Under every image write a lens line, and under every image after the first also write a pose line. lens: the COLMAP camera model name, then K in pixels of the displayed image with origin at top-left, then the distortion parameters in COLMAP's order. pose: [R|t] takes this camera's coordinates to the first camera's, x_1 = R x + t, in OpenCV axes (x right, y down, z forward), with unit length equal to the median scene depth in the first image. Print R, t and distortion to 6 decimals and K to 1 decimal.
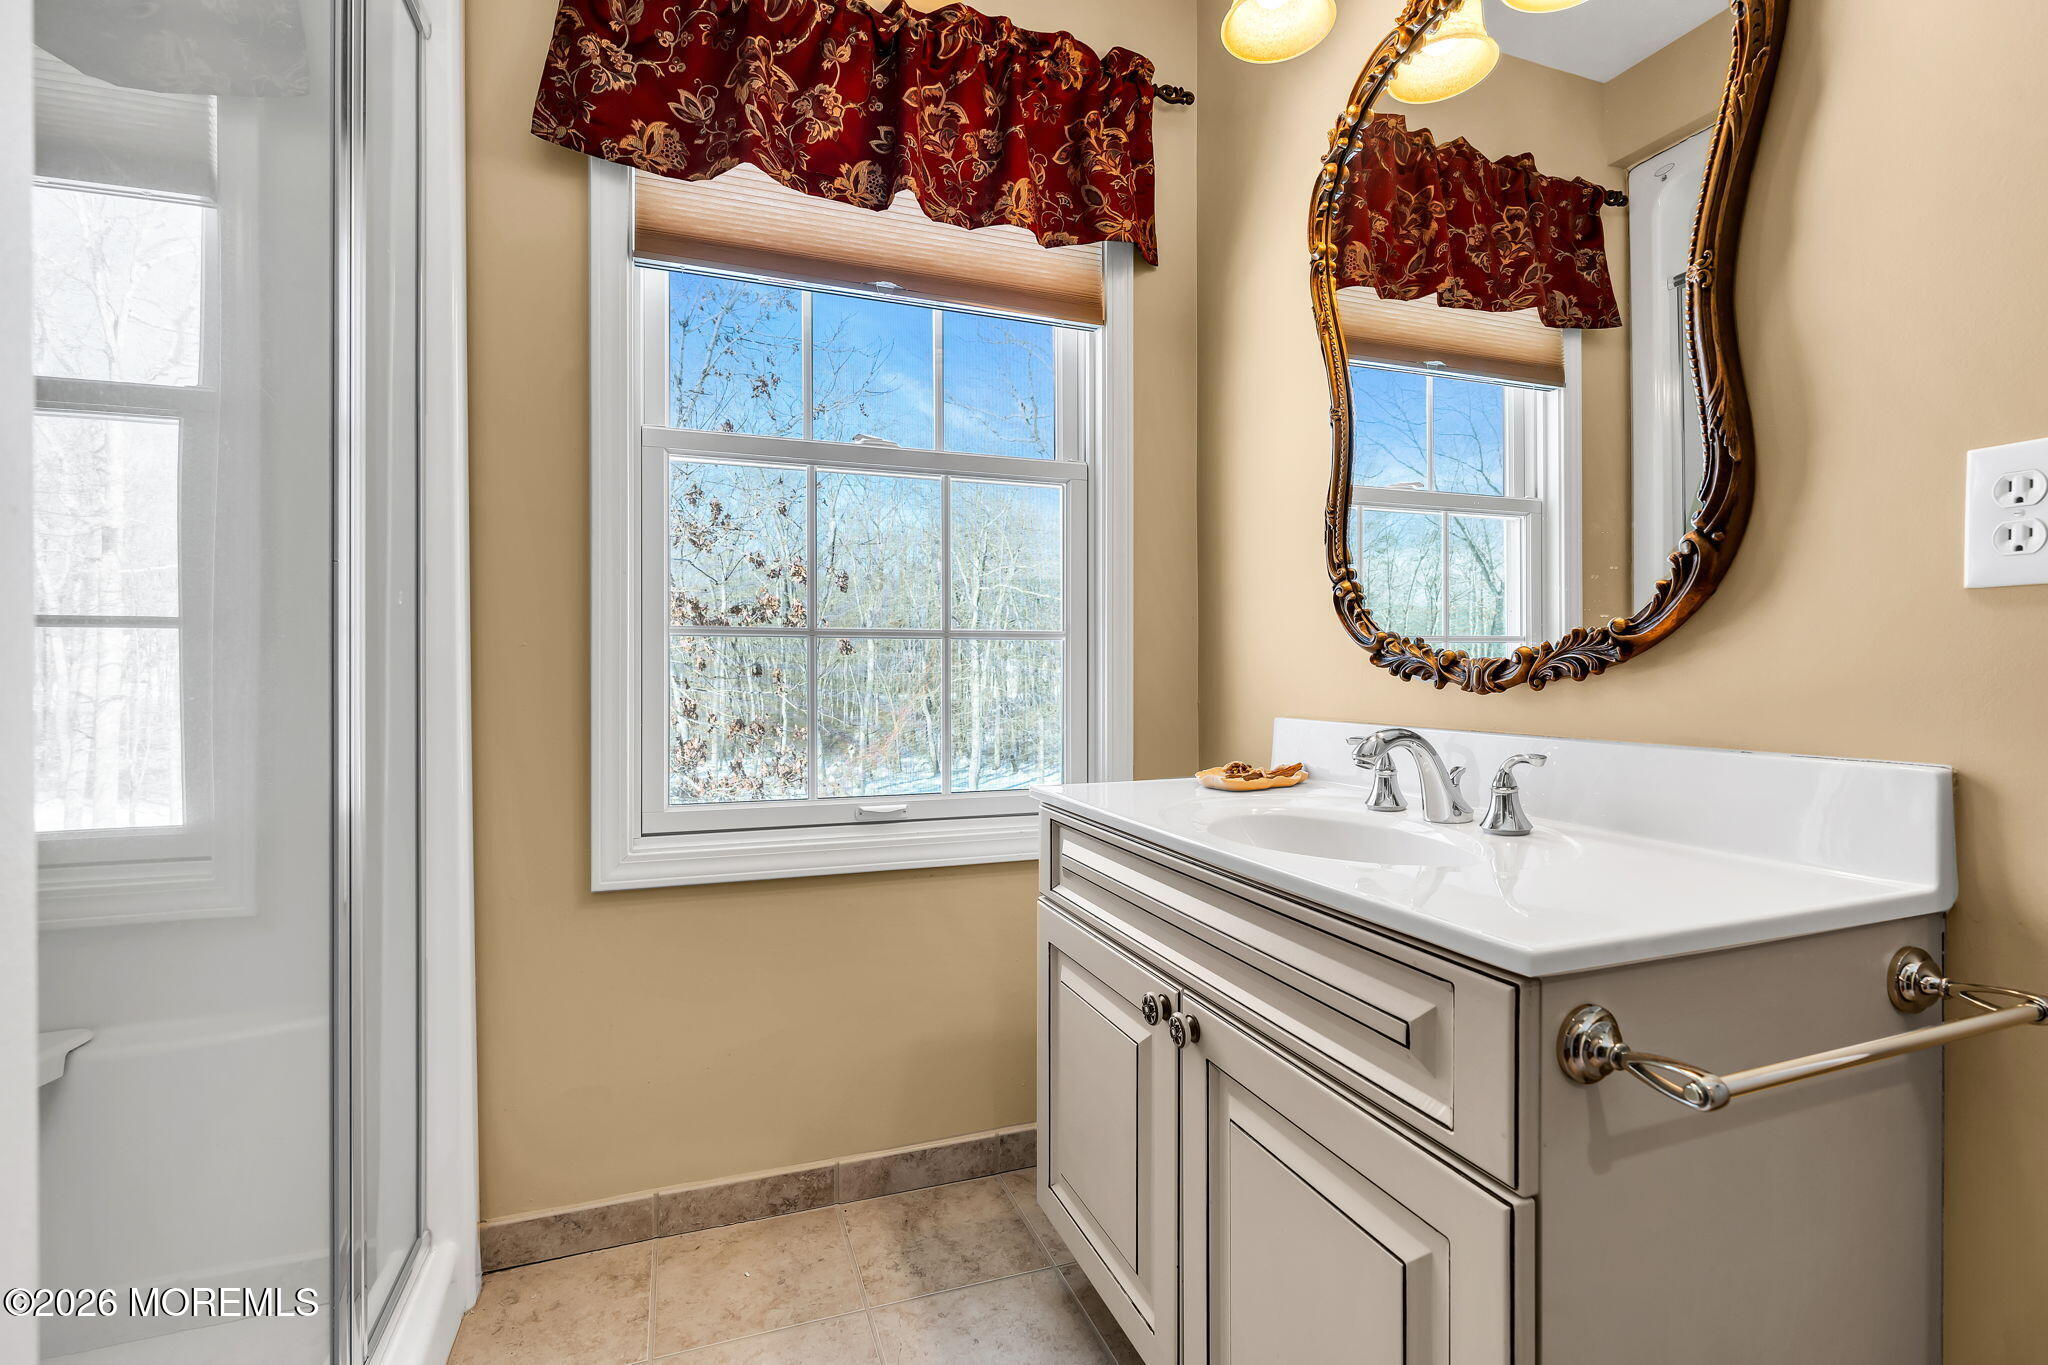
lens RADIAL K [[914.3, 0, 1020.5], [0, 914.3, 679.6], [0, 0, 1]] dist [-0.000709, 0.000093]
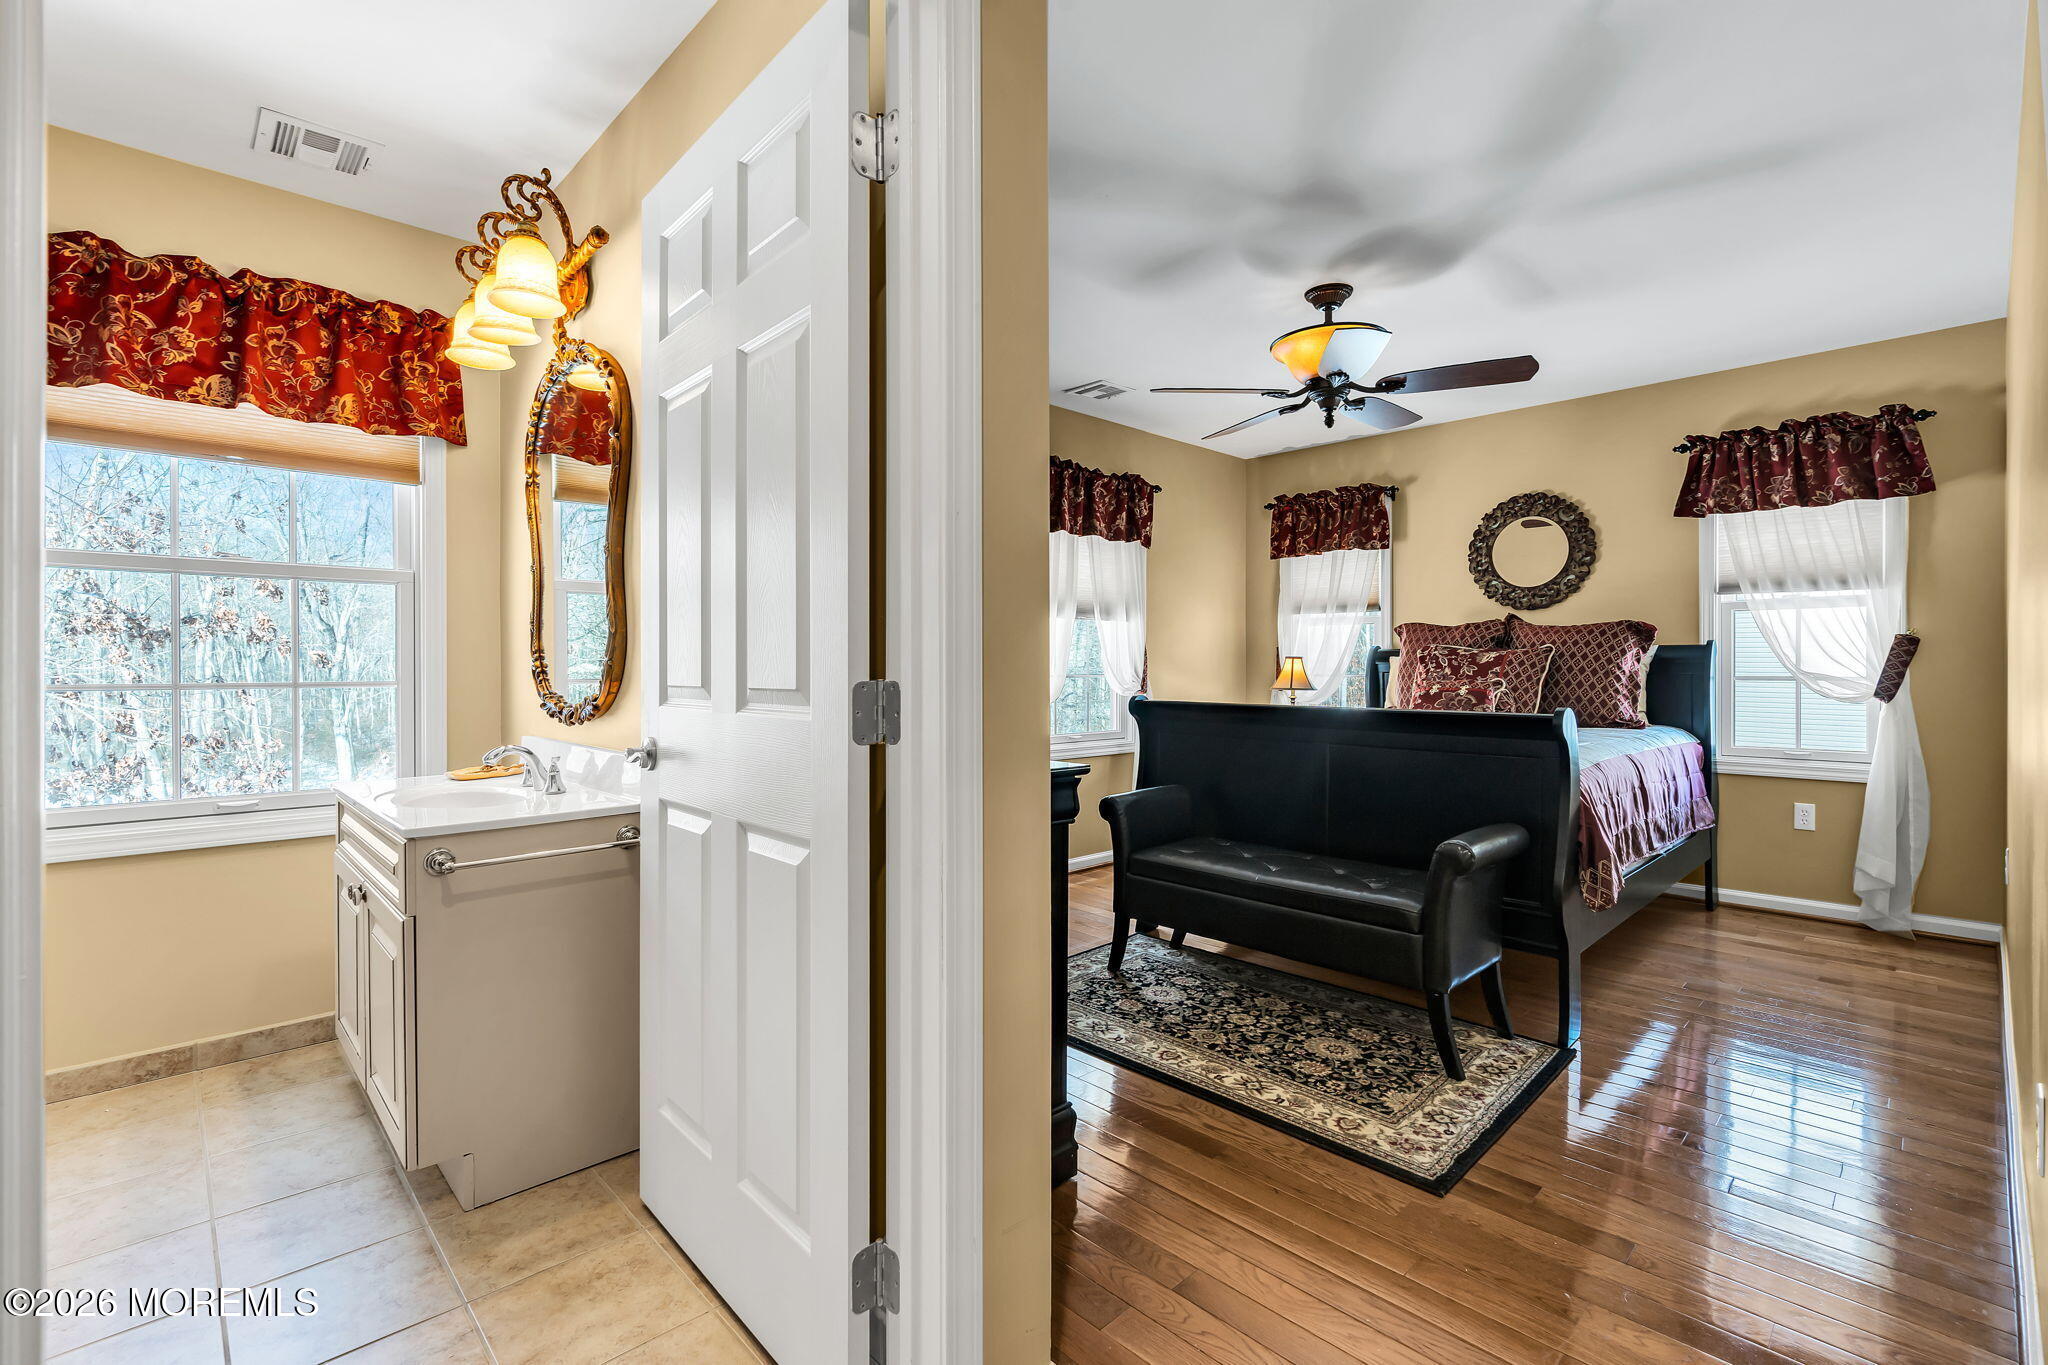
lens RADIAL K [[914.3, 0, 1020.5], [0, 914.3, 668.5], [0, 0, 1]] dist [-0.000709, 0.000093]
pose [[0.918835, -0.004494, 0.394617, 0.448333], [0.005843, 0.999980, -0.002218, -0.071937], [-0.394599, 0.004344, 0.918843, -0.899589]]
